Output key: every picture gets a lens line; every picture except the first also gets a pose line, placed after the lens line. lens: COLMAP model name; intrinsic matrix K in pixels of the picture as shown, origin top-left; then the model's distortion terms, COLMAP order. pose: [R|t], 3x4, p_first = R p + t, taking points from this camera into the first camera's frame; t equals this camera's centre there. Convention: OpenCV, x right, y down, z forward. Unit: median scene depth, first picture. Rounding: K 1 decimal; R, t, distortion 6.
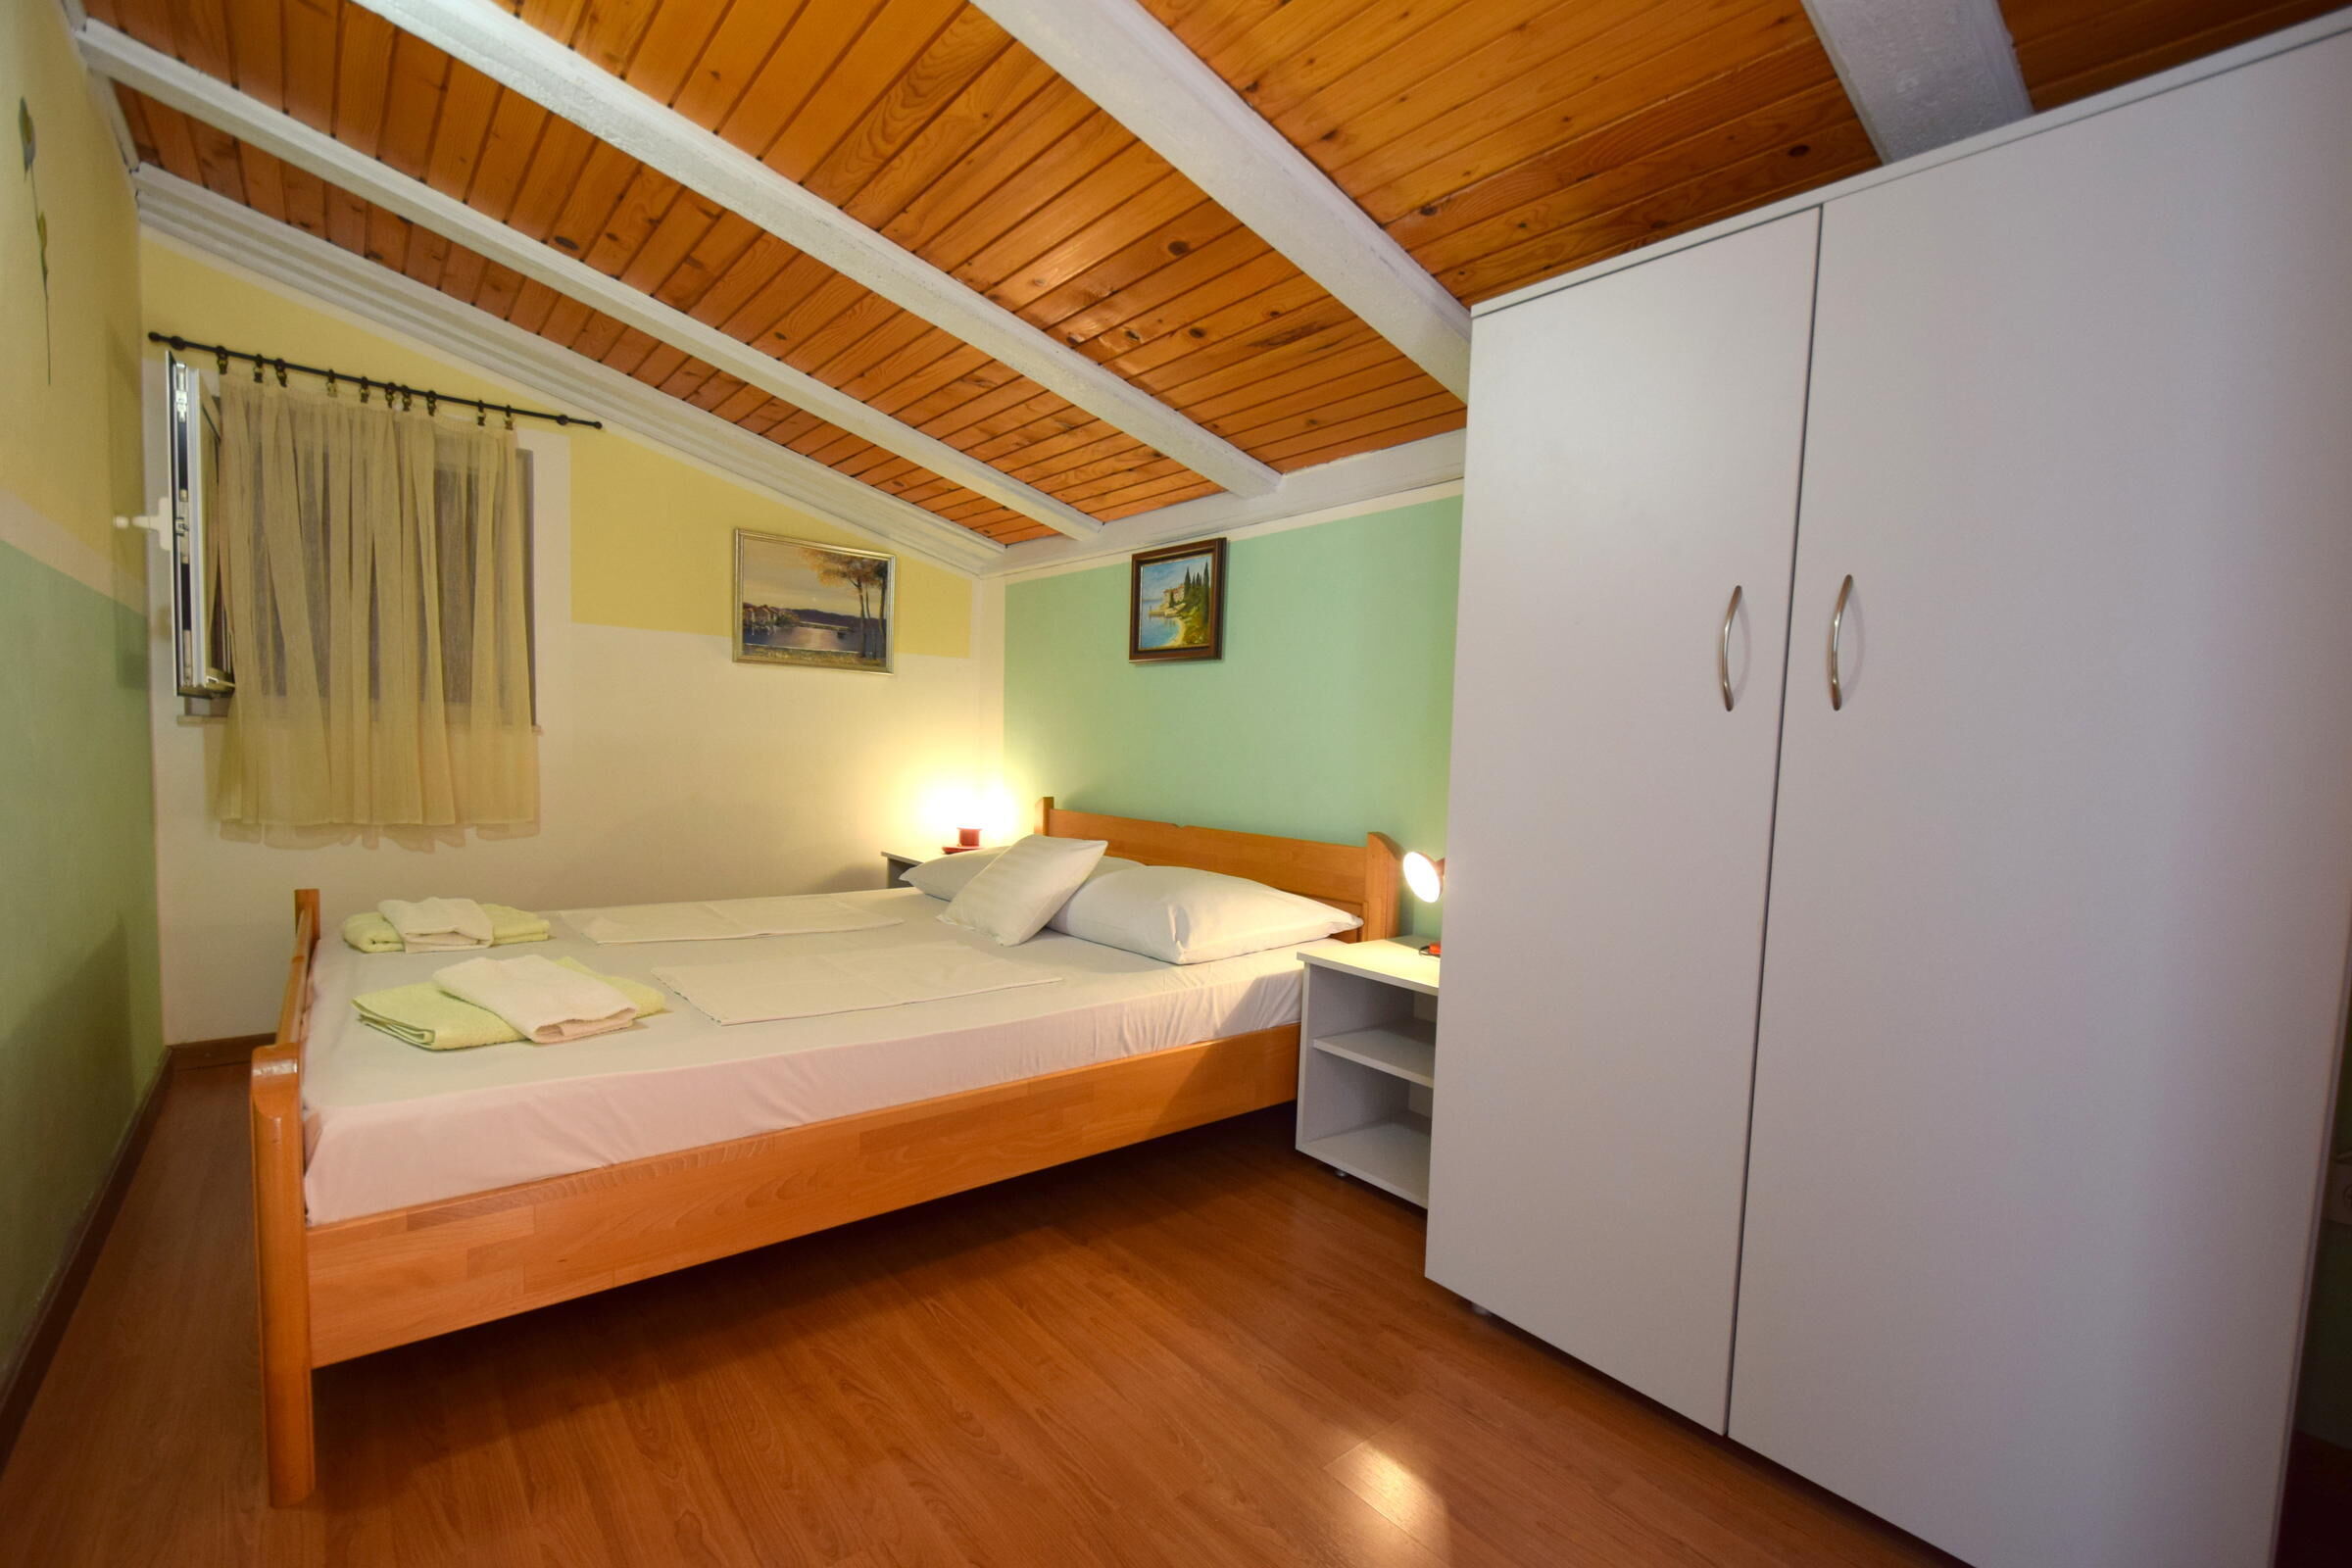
lens RADIAL K [[1022.8, 0, 1185.3], [0, 1022.8, 808.8], [0, 0, 1]] dist [0.002320, -0.005906]
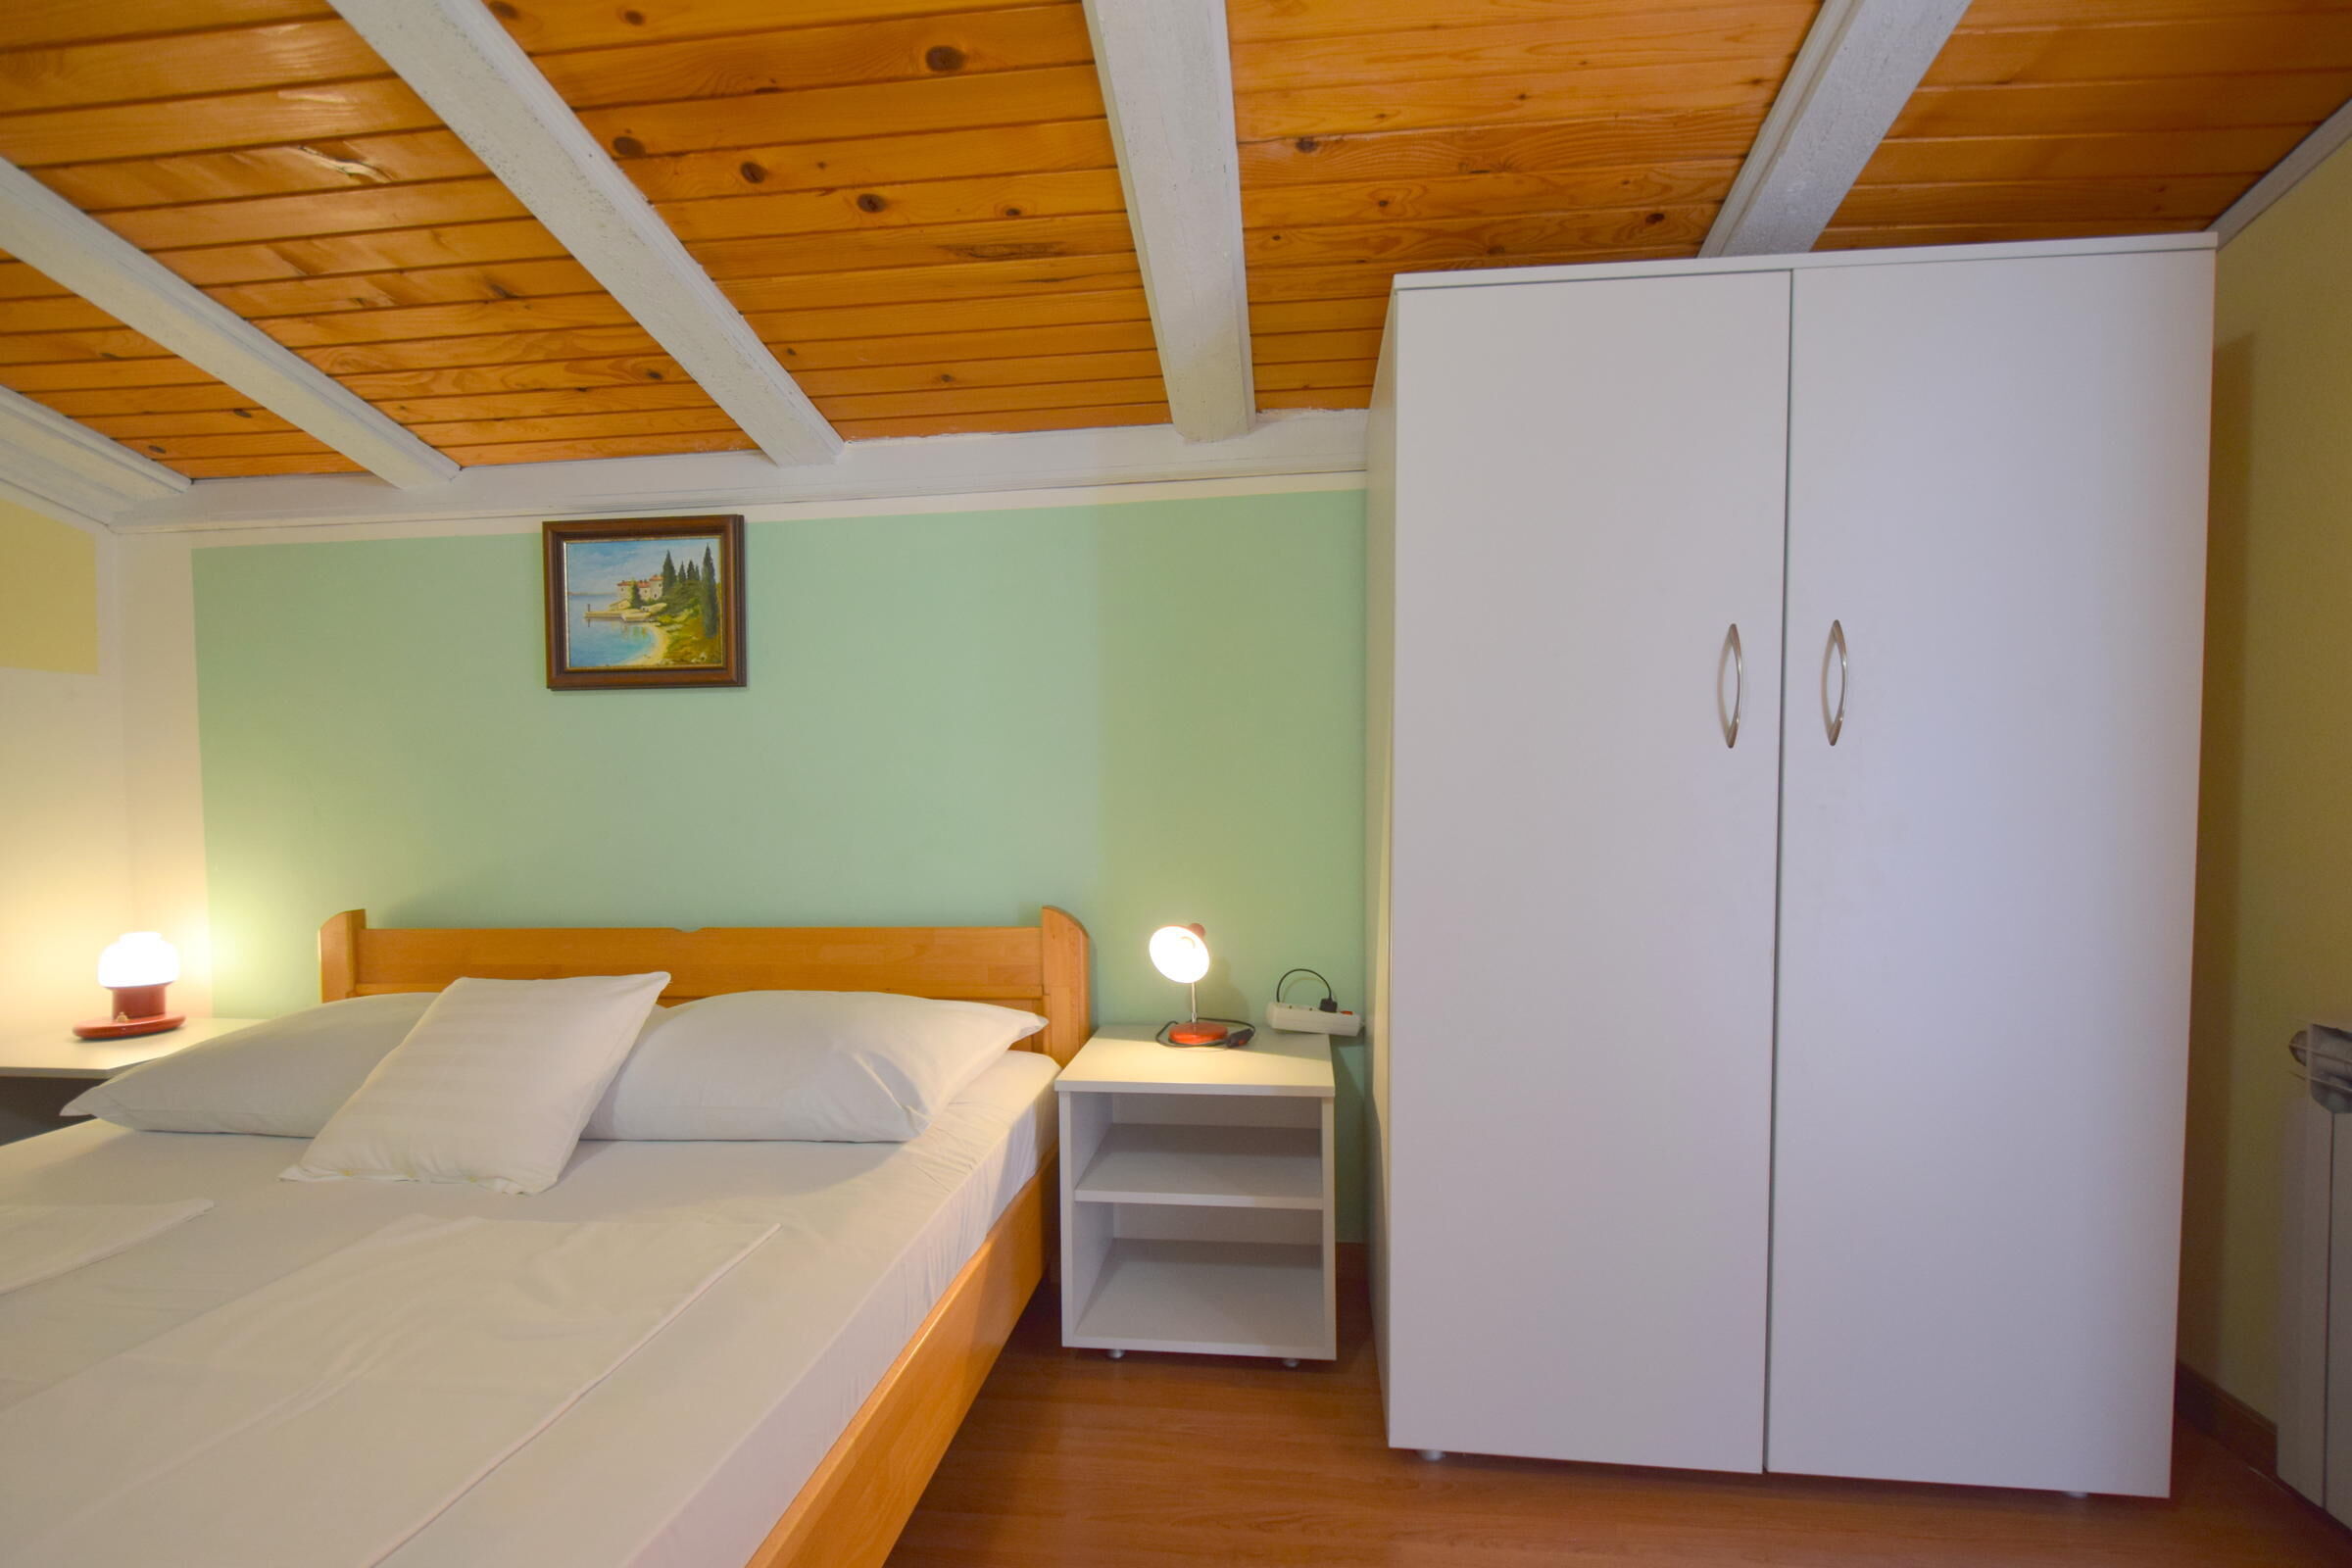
lens RADIAL K [[1022.8, 0, 1185.3], [0, 1022.8, 808.8], [0, 0, 1]] dist [0.002320, -0.005906]
pose [[0.716357, -0.054776, 0.695580, -0.260075], [0.082557, 0.996565, -0.006544, -0.034821], [-0.692833, 0.062113, 0.718418, 0.309332]]
